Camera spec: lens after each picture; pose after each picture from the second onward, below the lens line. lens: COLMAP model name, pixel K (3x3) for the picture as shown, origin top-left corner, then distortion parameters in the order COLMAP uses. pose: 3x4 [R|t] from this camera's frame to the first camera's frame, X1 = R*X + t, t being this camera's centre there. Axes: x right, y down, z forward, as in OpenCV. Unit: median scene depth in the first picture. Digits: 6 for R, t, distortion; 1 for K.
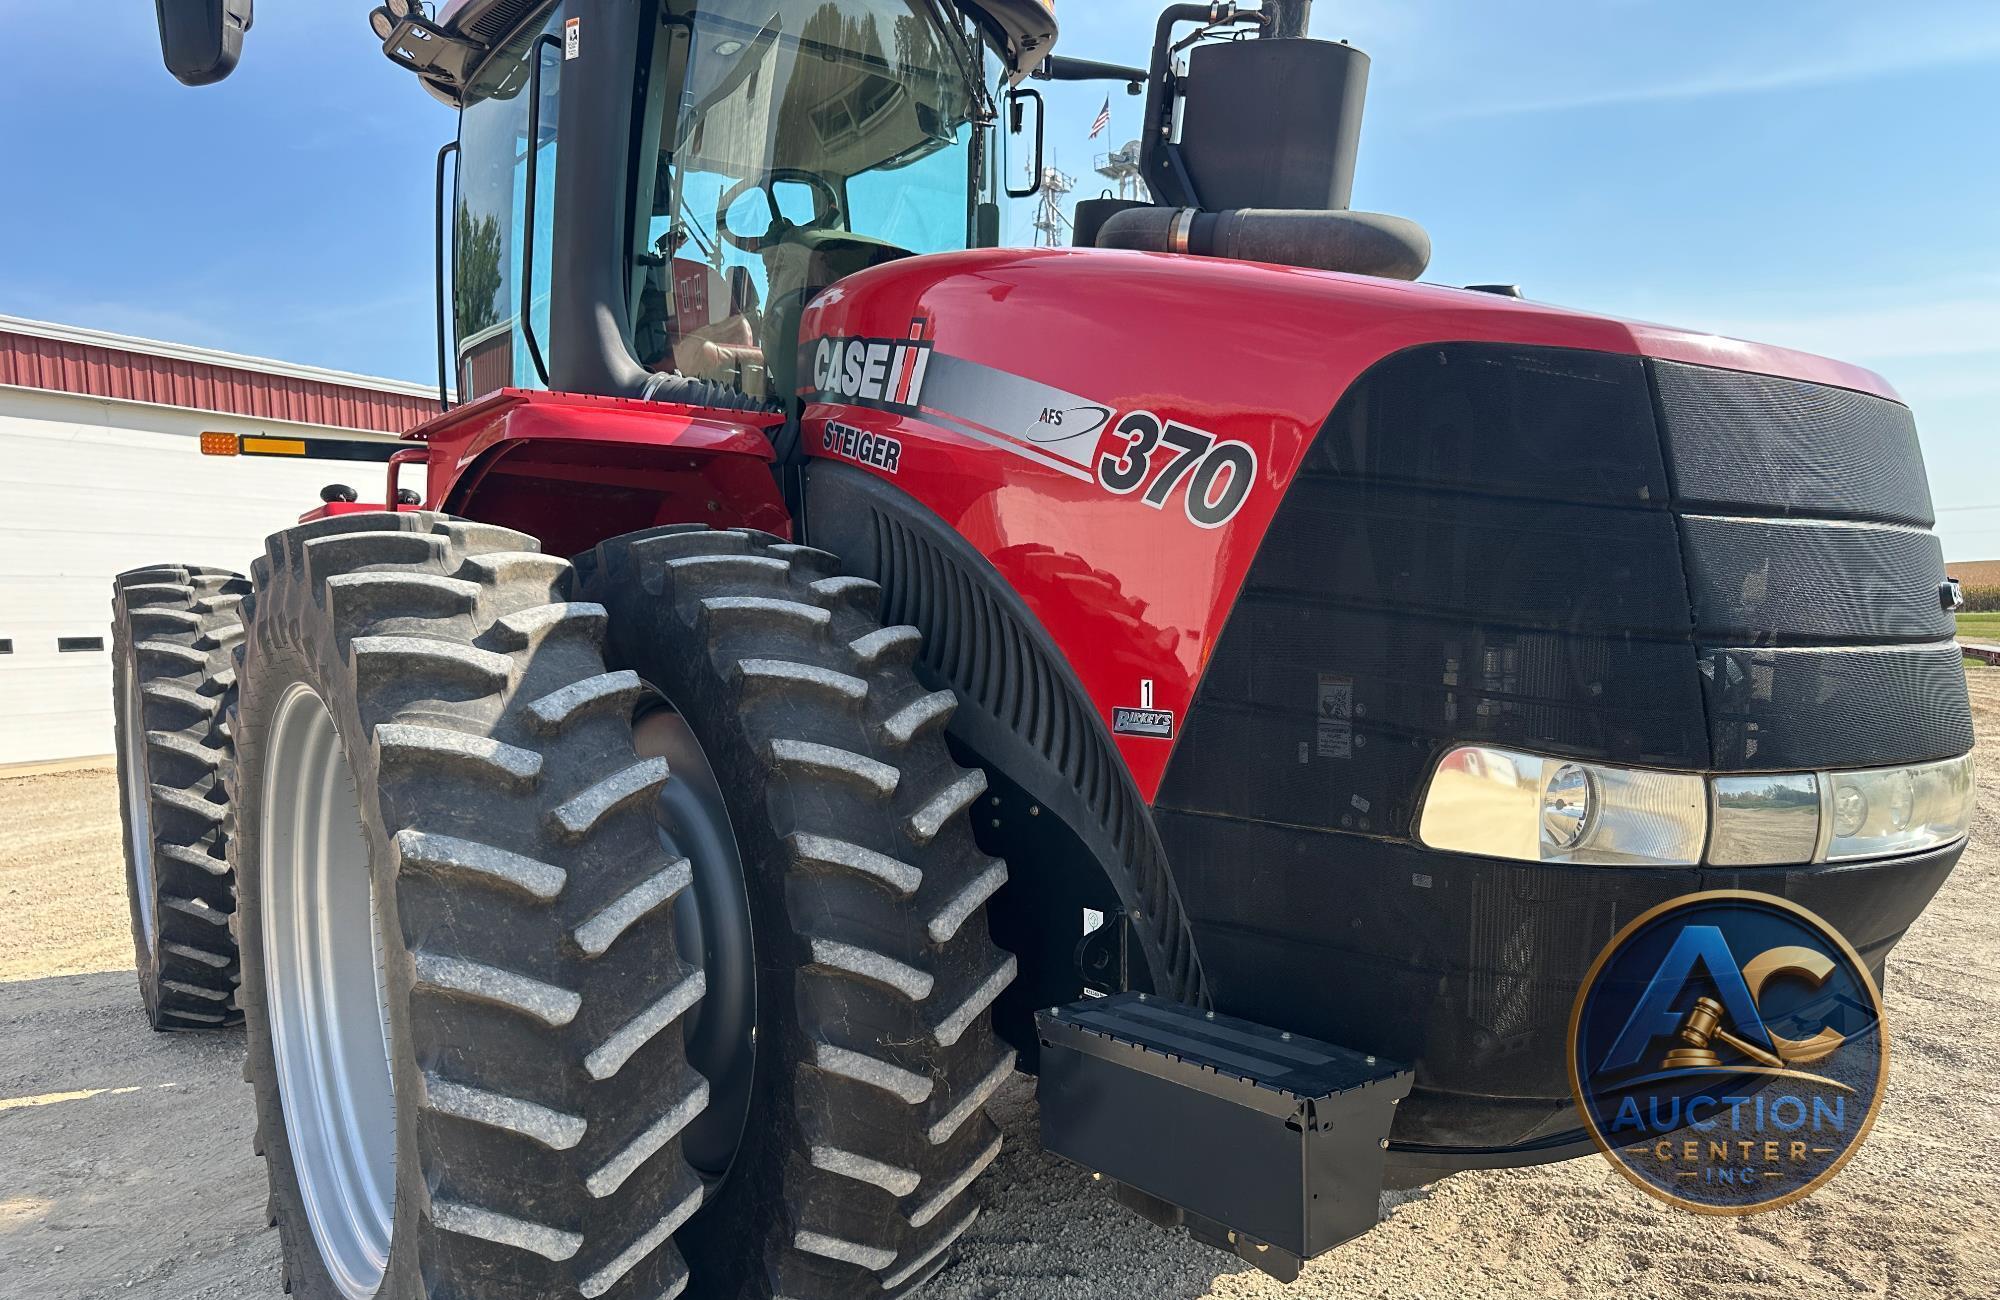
lens RADIAL K [[1430.8, 0, 988.6], [0, 1430.8, 775.8], [0, 0, 1]] dist [0.061864, -0.083191]
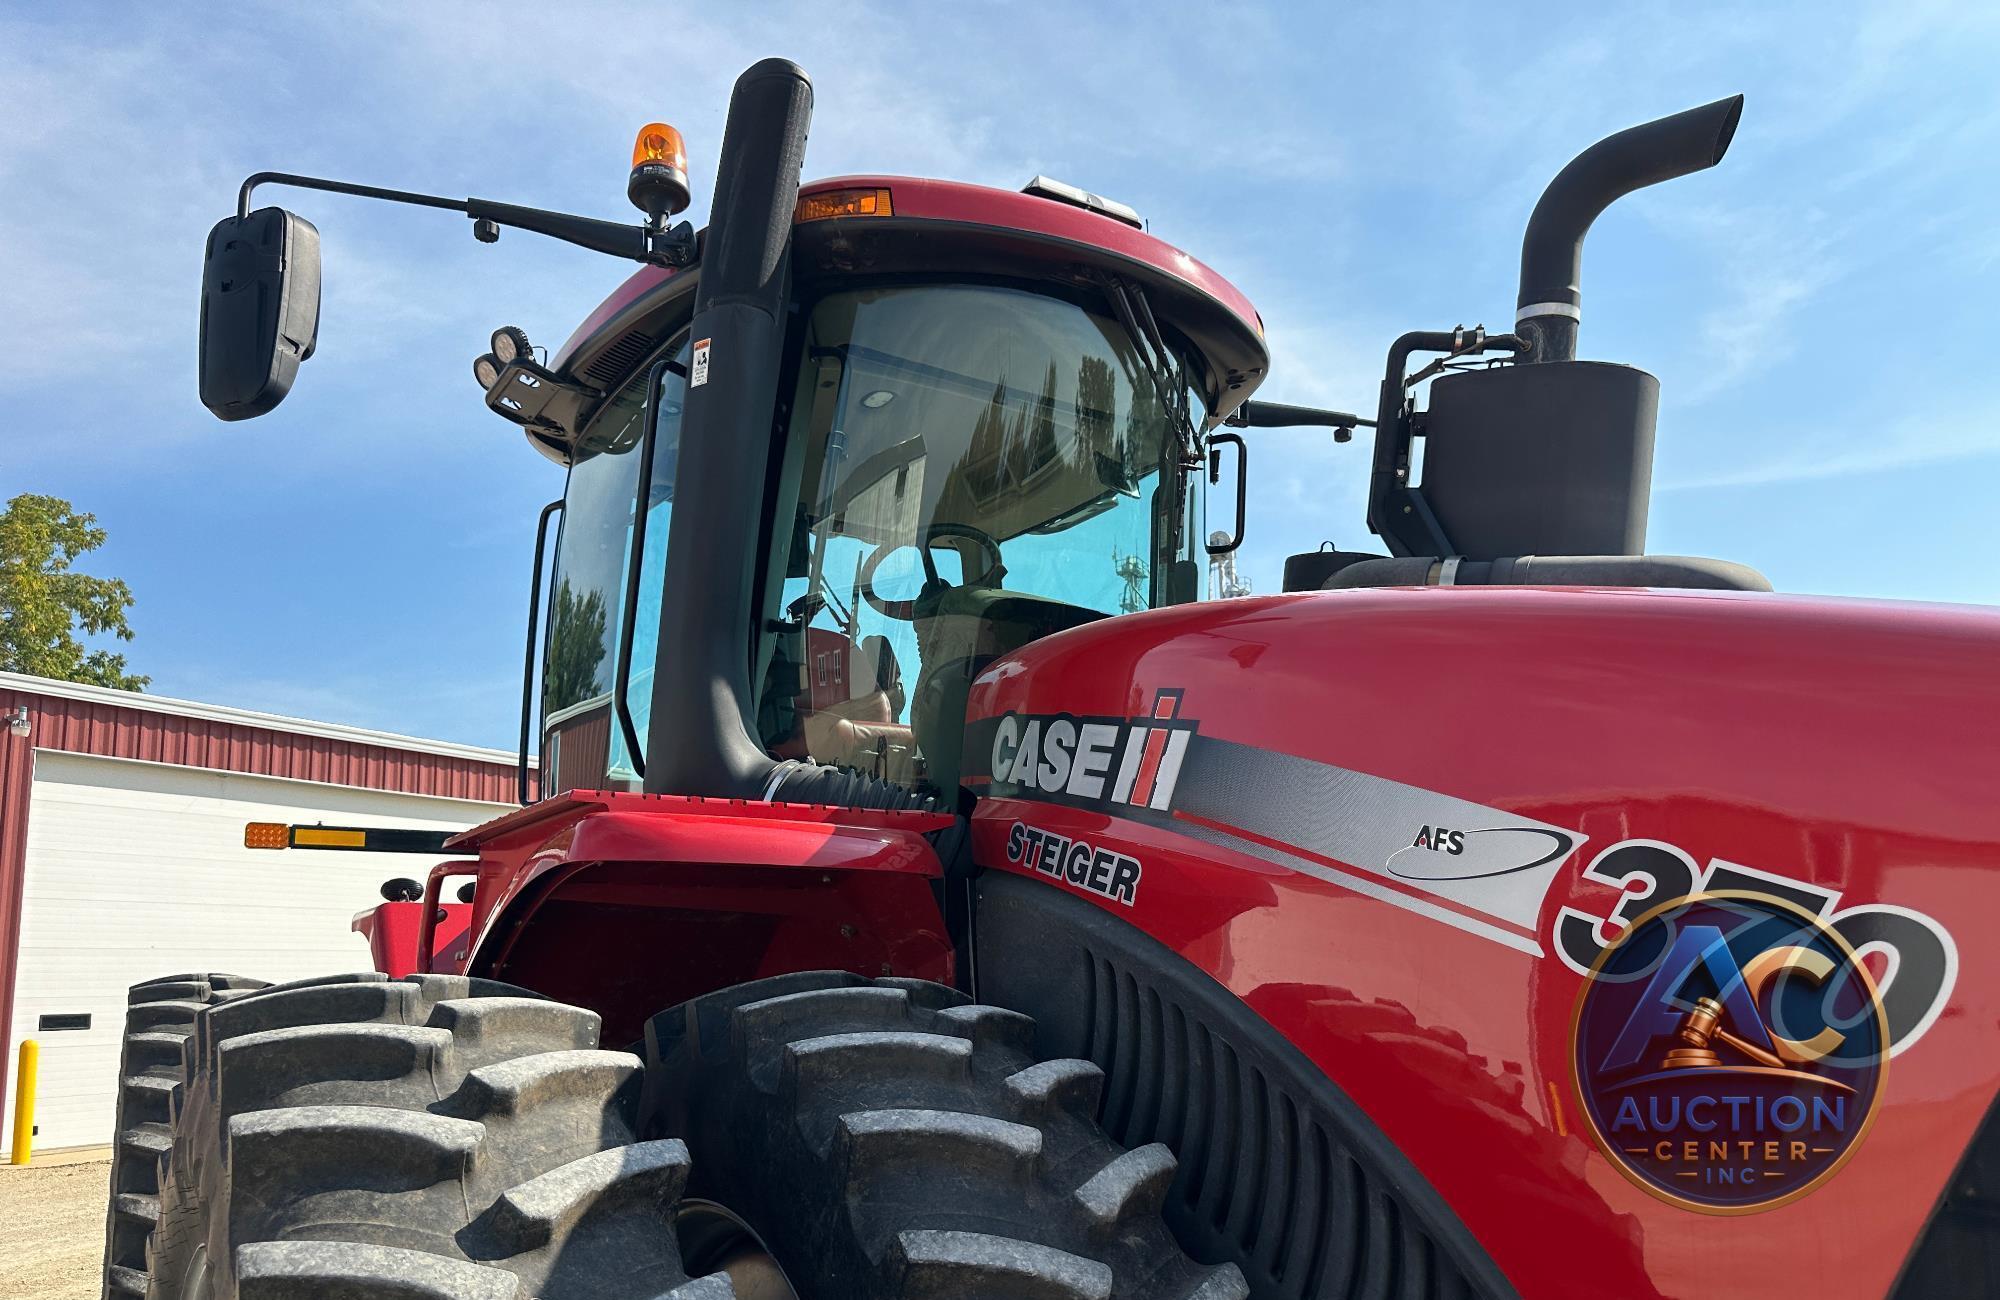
lens RADIAL K [[1430.8, 0, 997.6], [0, 1430.8, 750.1], [0, 0, 1]] dist [0.061864, -0.083191]
pose [[0.998471, -0.004746, -0.055083, -0.099335], [-0.009889, 0.964910, -0.262395, -0.115498], [0.054395, 0.262538, 0.963387, 0.362745]]
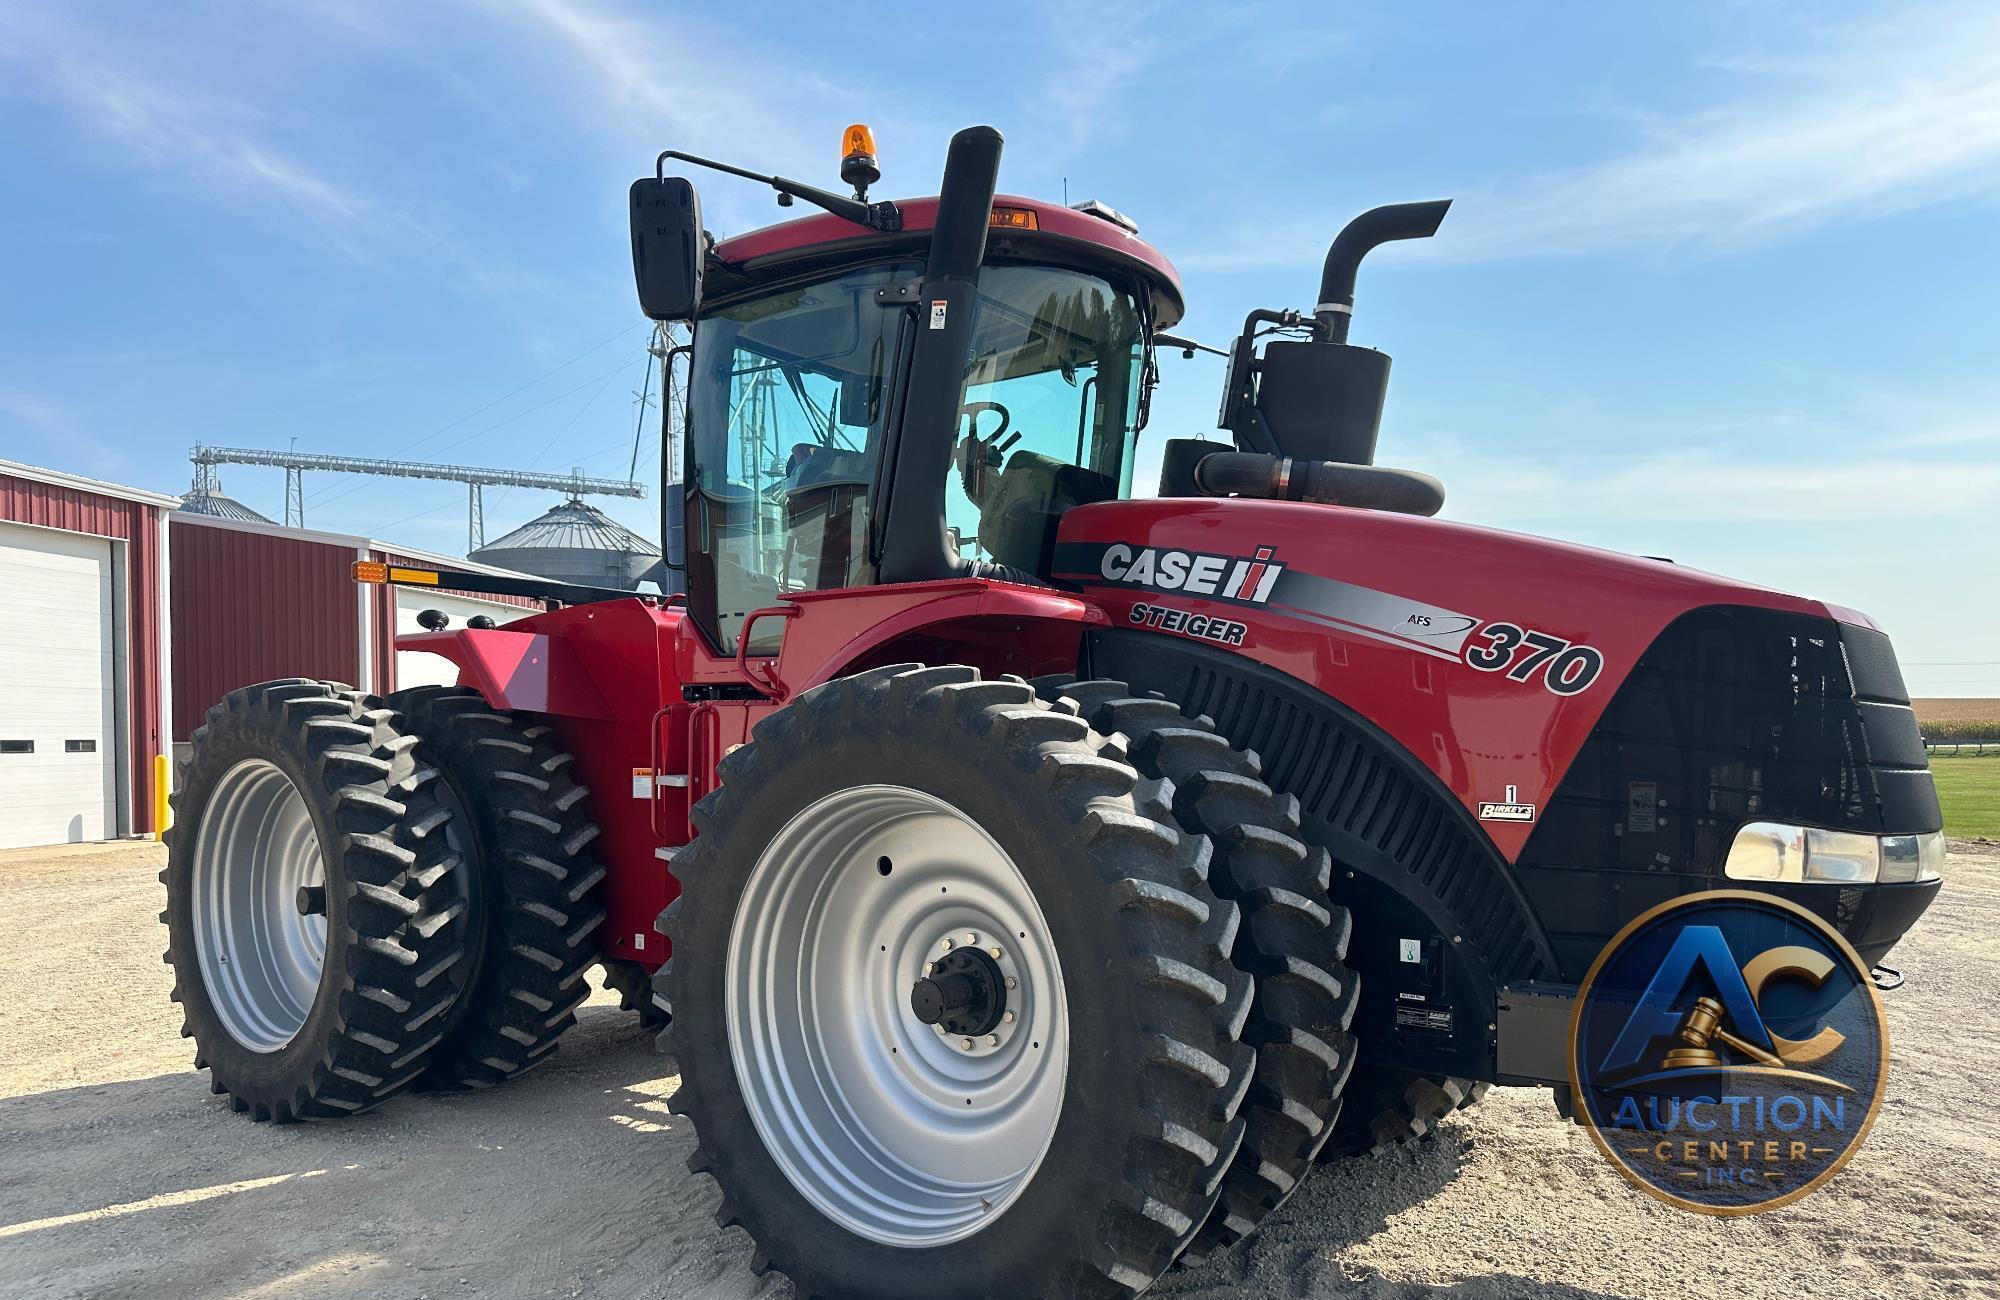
lens RADIAL K [[1430.8, 0, 984.1], [0, 1430.8, 763.5], [0, 0, 1]] dist [0.061864, -0.083191]
pose [[0.958217, 0.012818, 0.285754, -0.796088], [0.014009, 0.995694, -0.091638, 0.042787], [-0.285698, 0.091812, 0.953911, -0.335194]]
